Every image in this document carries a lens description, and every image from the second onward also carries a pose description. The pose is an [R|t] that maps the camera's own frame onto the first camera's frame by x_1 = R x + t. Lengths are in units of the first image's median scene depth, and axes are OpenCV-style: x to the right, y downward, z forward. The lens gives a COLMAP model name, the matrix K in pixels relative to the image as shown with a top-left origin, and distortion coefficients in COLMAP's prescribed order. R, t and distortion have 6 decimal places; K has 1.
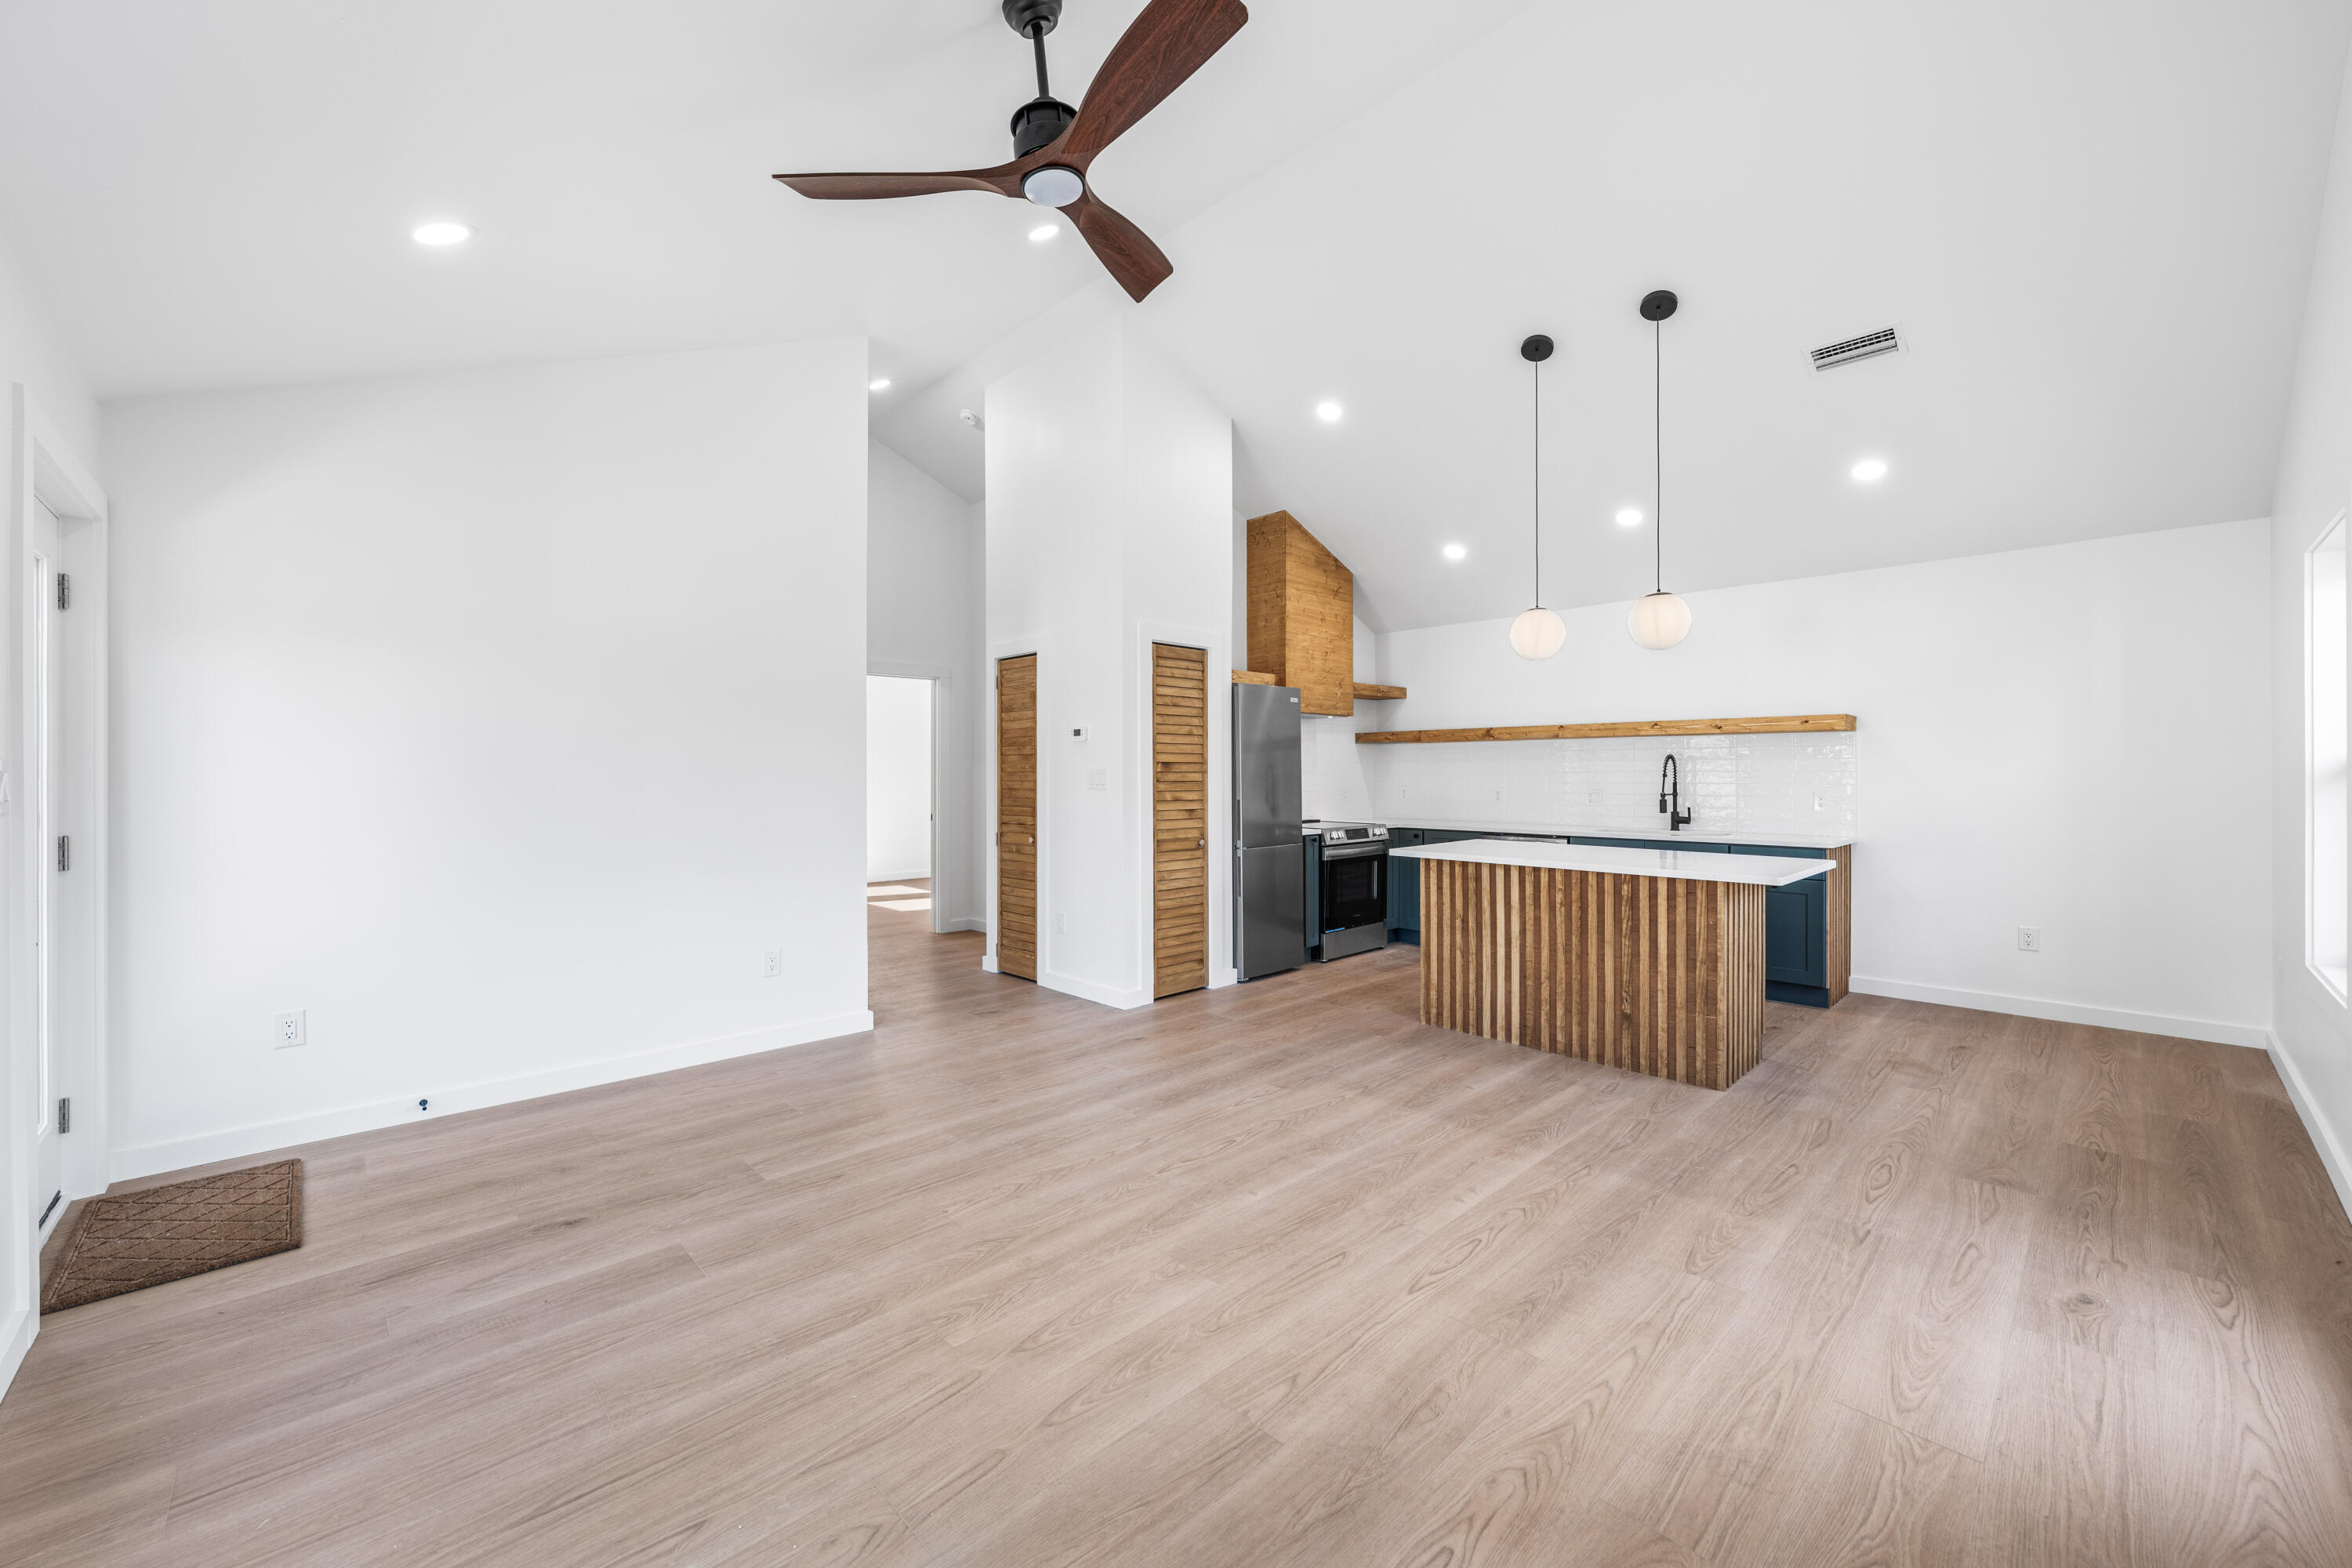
lens RADIAL K [[919.8, 0, 1168.1], [0, 919.8, 775.6], [0, 0, 1]] dist [-0.002060, -0.000337]
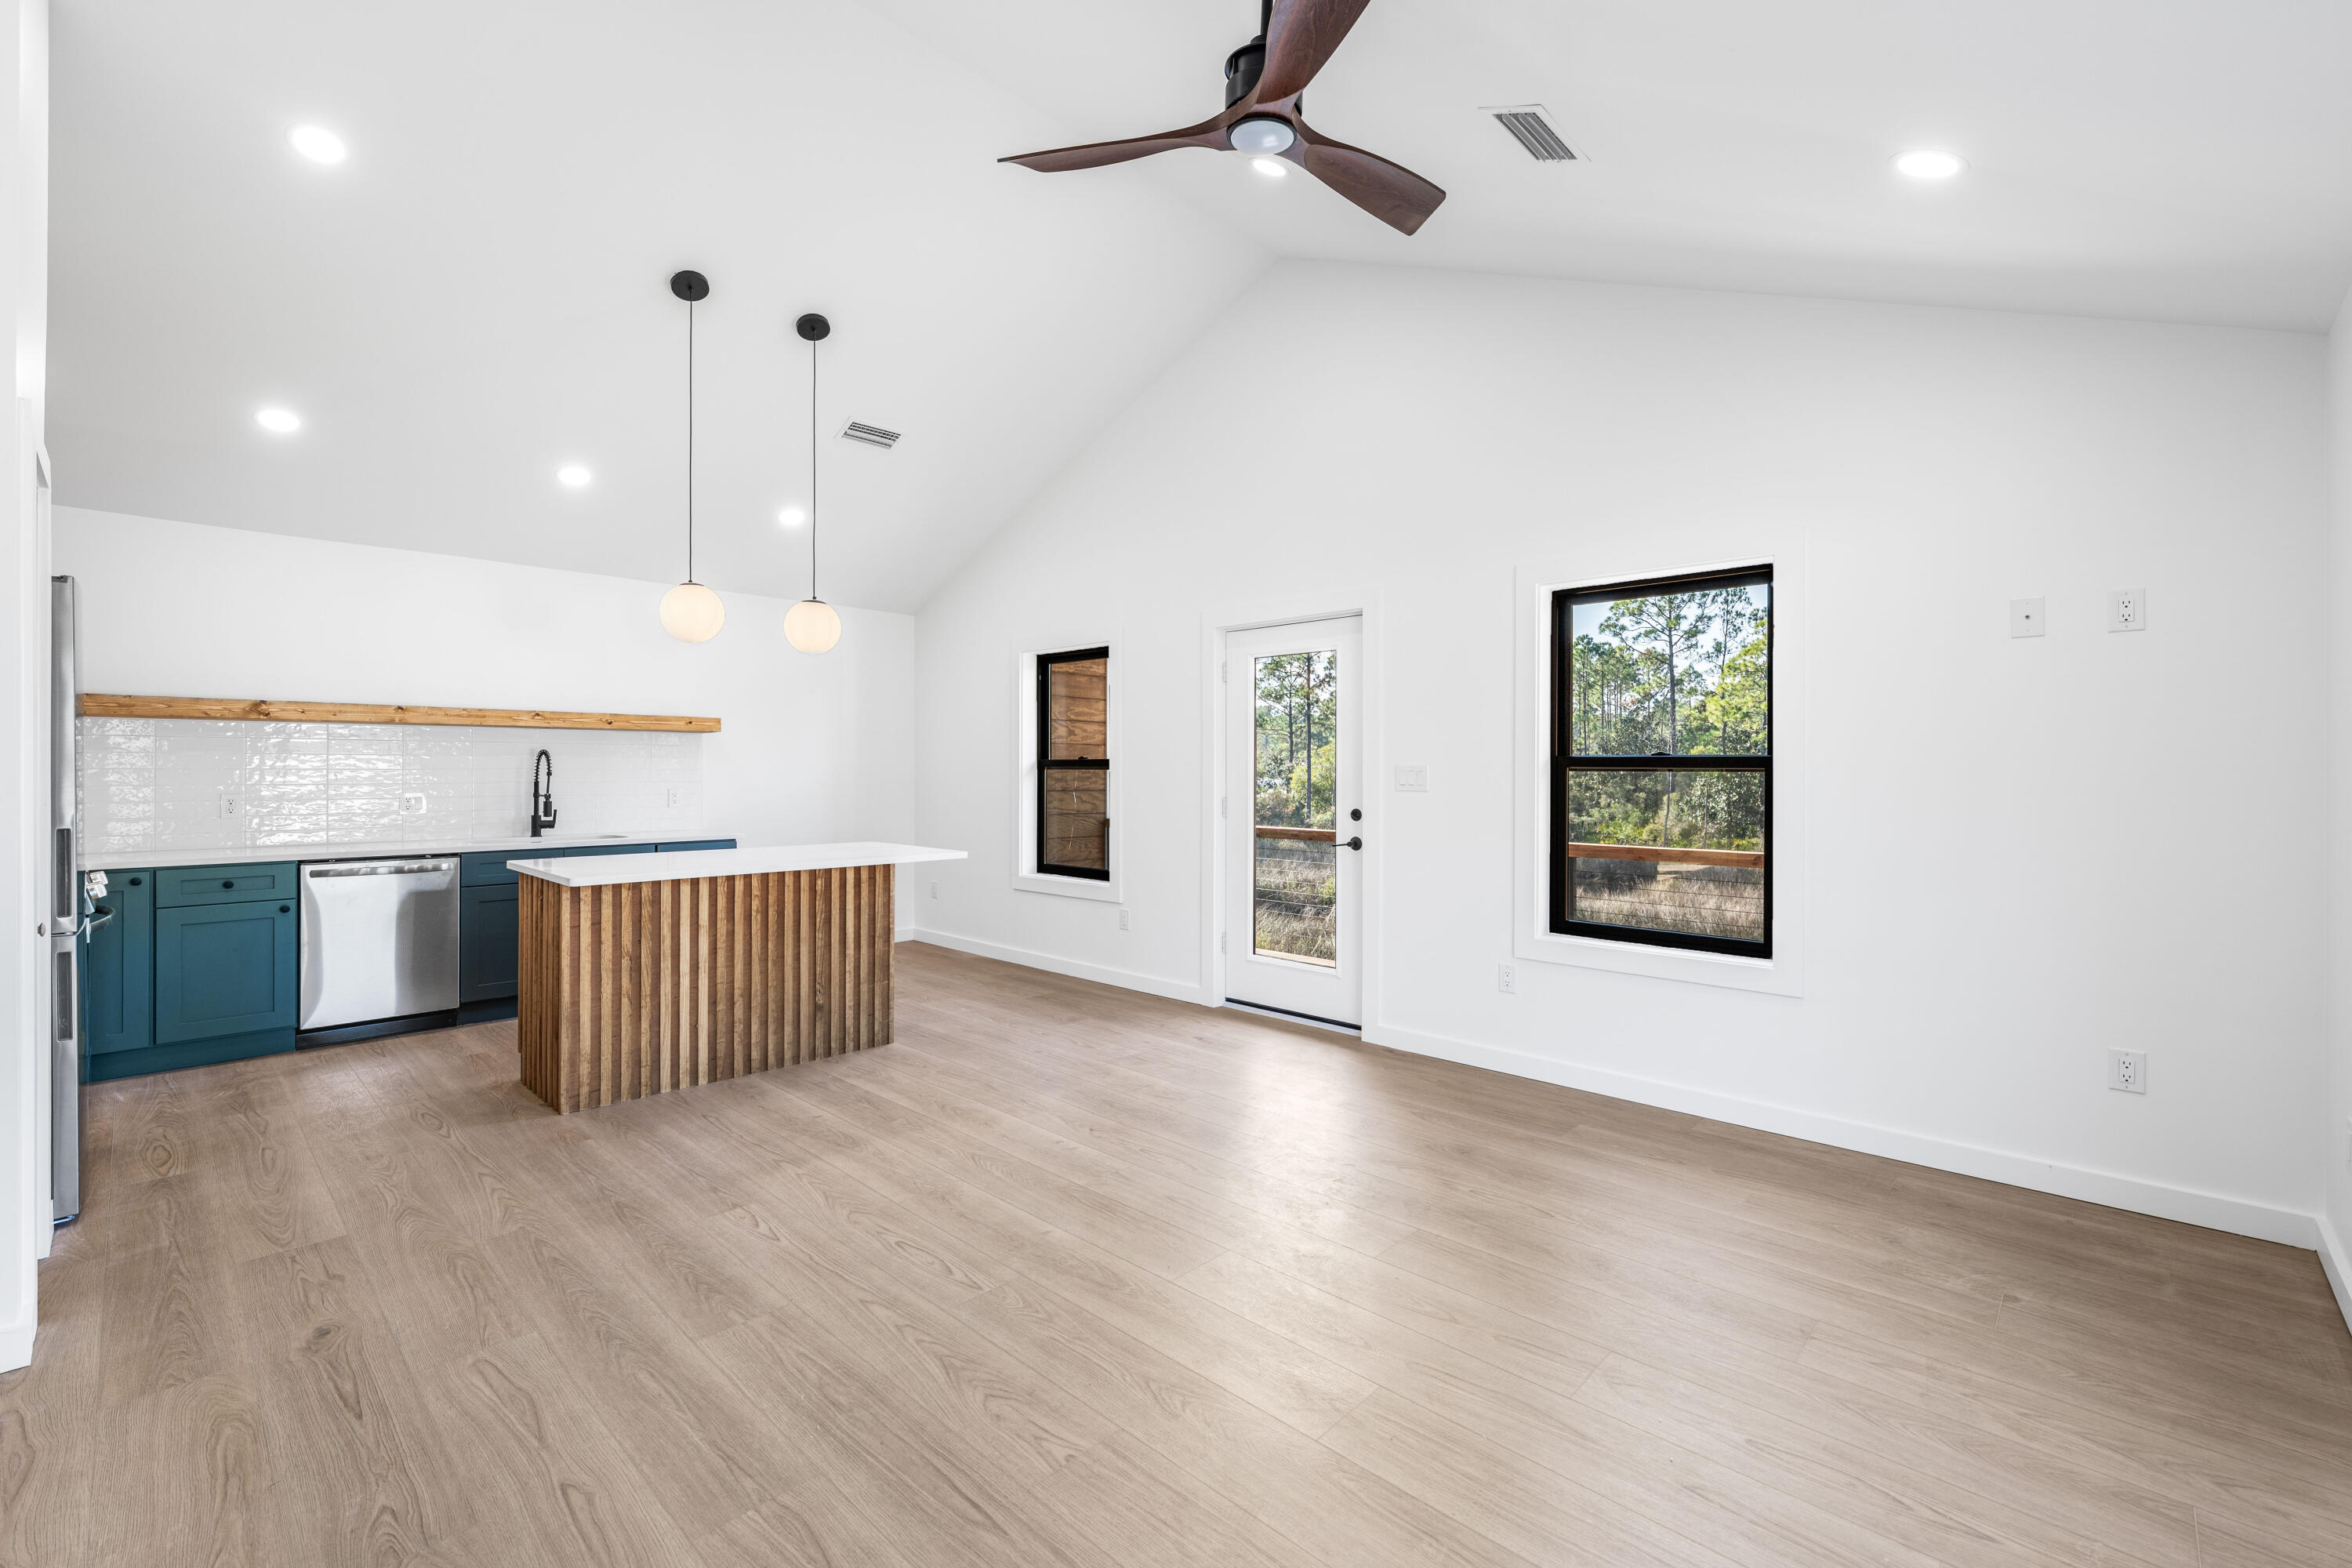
lens RADIAL K [[1003.2, 0, 1188.5], [0, 1003.2, 768.4], [0, 0, 1]] dist [0.000444, 0.000050]
pose [[-0.073768, 0.002518, 0.997272, -0.610914], [0.002059, 0.999995, -0.002372, -0.002319], [-0.997273, 0.001878, -0.073773, 0.624415]]
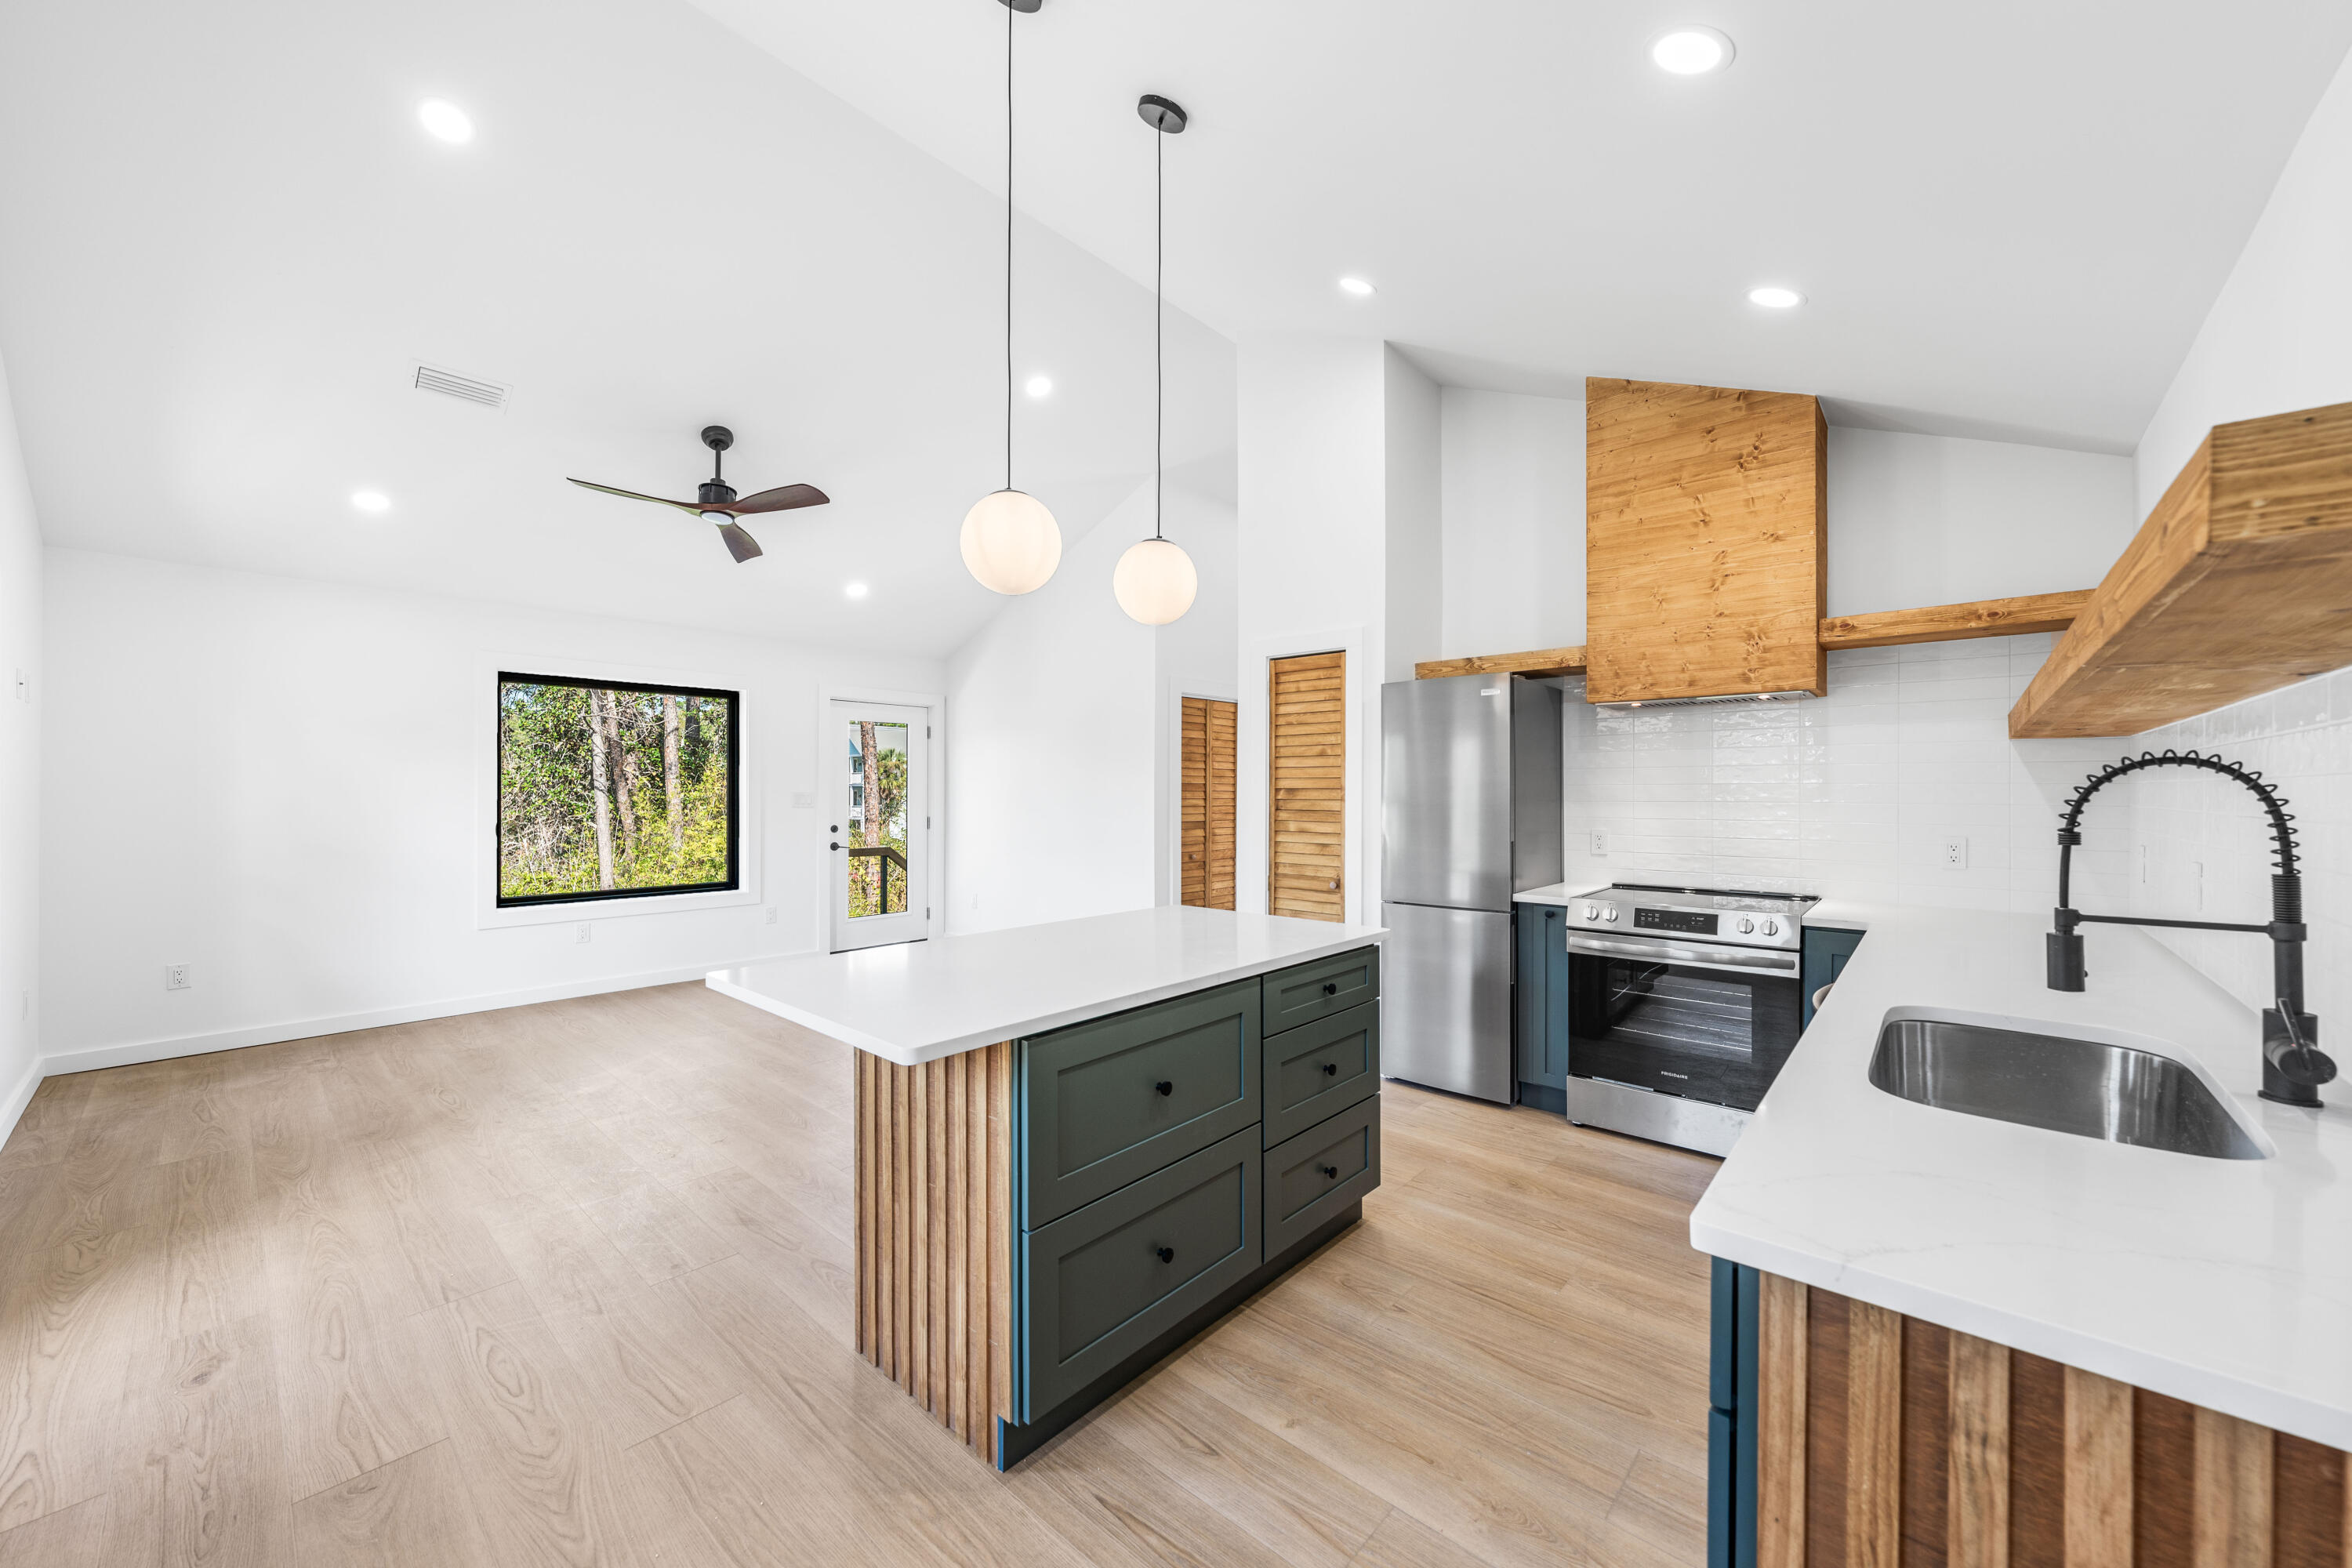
lens RADIAL K [[861.9, 0, 1152.8], [0, 861.9, 787.5], [0, 0, 1]] dist [0.002663, 0.000468]
pose [[0.062744, -0.000475, -0.998030, 1.038674], [-0.003236, 0.999995, -0.000679, -0.018188], [0.998024, 0.003272, 0.062742, 1.021260]]
